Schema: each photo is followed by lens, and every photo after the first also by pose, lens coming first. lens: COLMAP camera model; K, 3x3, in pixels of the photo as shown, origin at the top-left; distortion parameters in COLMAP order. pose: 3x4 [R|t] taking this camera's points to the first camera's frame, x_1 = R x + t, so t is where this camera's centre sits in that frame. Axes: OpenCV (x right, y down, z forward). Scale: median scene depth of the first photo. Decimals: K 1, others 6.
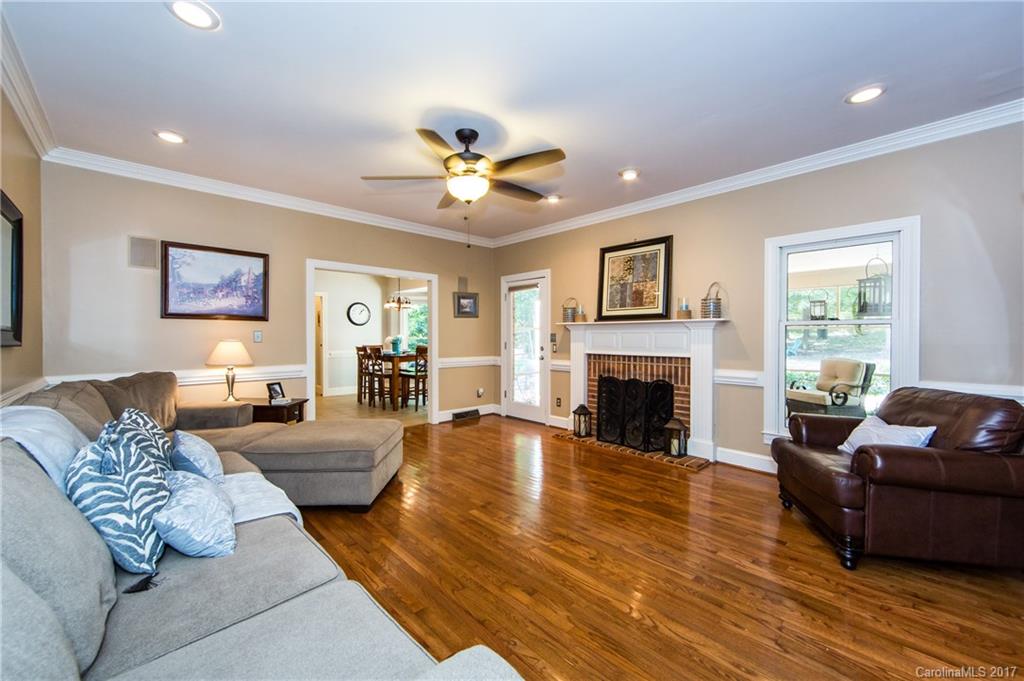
lens RADIAL K [[405.5, 0, 516.9], [0, 405.5, 339.3], [0, 0, 1]] dist [0.000443, 0.000074]
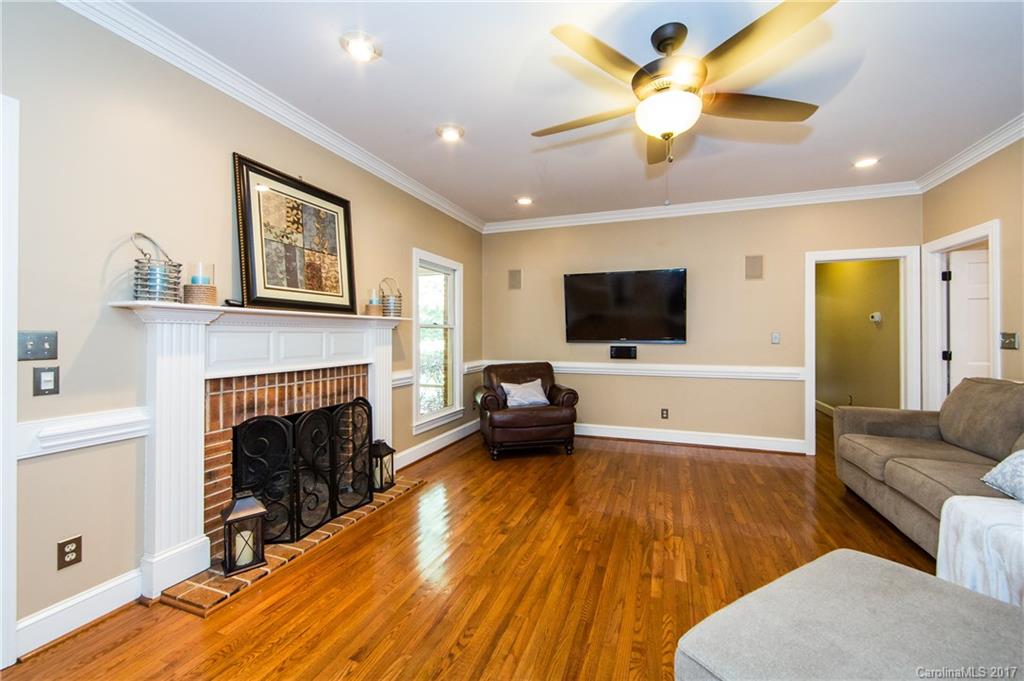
lens RADIAL K [[405.5, 0, 516.9], [0, 405.5, 339.3], [0, 0, 1]] dist [0.000443, 0.000074]
pose [[-0.443762, -0.009192, 0.896098, -0.386736], [0.009050, 0.999850, 0.014738, -0.011443], [-0.896099, 0.014650, -0.443612, 0.976118]]
